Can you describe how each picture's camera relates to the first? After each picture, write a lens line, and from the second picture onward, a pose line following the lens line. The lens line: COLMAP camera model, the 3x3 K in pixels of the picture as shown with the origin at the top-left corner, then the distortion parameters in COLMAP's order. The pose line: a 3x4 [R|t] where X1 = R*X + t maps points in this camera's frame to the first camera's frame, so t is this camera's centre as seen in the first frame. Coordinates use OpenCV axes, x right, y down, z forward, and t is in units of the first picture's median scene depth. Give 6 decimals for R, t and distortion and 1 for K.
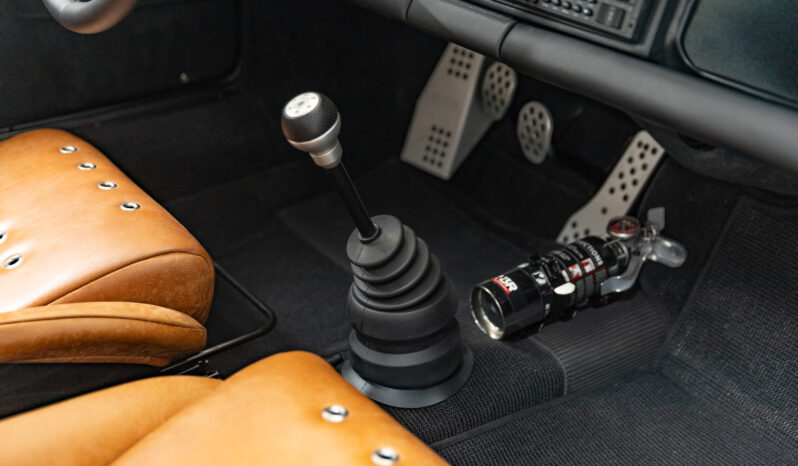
lens RADIAL K [[1147.0, 0, 362.5], [0, 1147.0, 239.7], [0, 0, 1]] dist [0.013505, 0.000000]
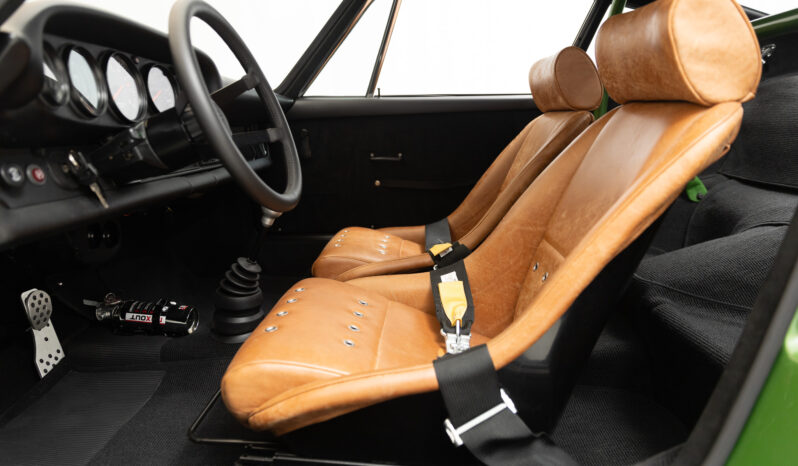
lens RADIAL K [[528.9, 0, 393.7], [0, 528.9, 232.7], [0, 0, 1]] dist [0.004272, 0.001106]
pose [[-0.805545, -0.088694, 0.585859, -0.800176], [0.294130, 0.798464, 0.525303, -0.506490], [-0.514378, 0.595474, -0.617111, 1.378097]]
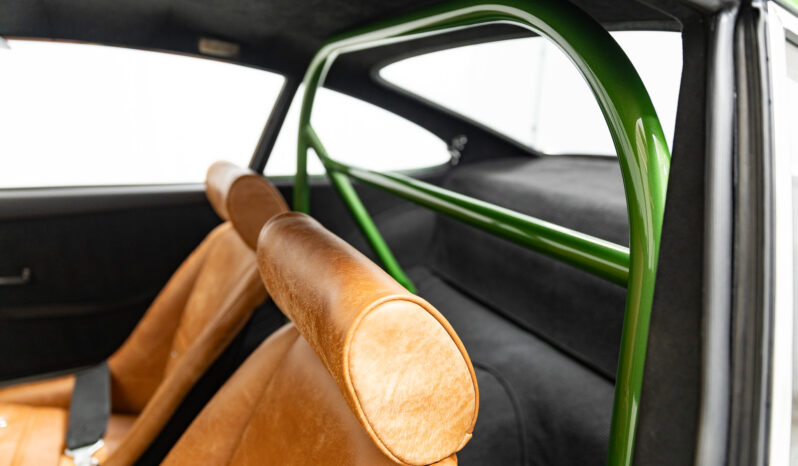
lens RADIAL K [[528.9, 0, 394.5], [0, 528.9, 231.5], [0, 0, 1]] dist [0.004272, 0.001106]
pose [[-0.989420, -0.040764, 0.139238, -0.757663], [0.061069, 0.753535, 0.654565, -0.569670], [-0.131603, 0.656143, -0.743073, 0.935055]]
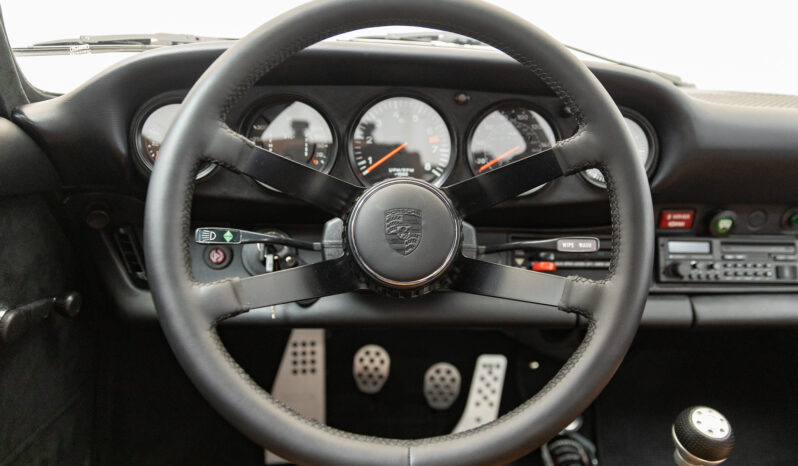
lens RADIAL K [[575.2, 0, 427.5], [0, 575.2, 226.1], [0, 0, 1]] dist [-0.004176, -0.003465]
pose [[0.480606, -0.152481, 0.863578, -0.487862], [0.362679, 0.931162, -0.037427, -0.299810], [-0.798425, 0.331189, 0.502824, 0.750270]]
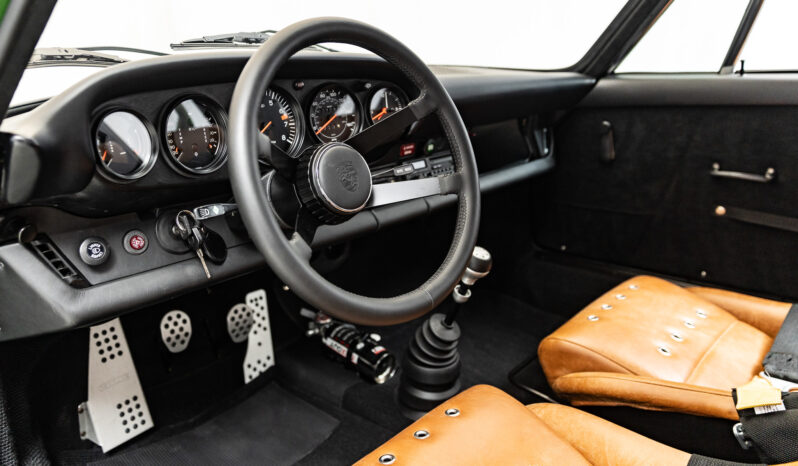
lens RADIAL K [[562.0, 0, 345.0], [0, 562.0, 201.0], [0, 0, 1]] dist [0.013743, -0.011648]
pose [[-0.171179, -0.205095, 0.963656, -0.718311], [0.488953, 0.831461, 0.263815, -0.447975], [-0.855350, 0.516342, -0.042047, 0.996253]]
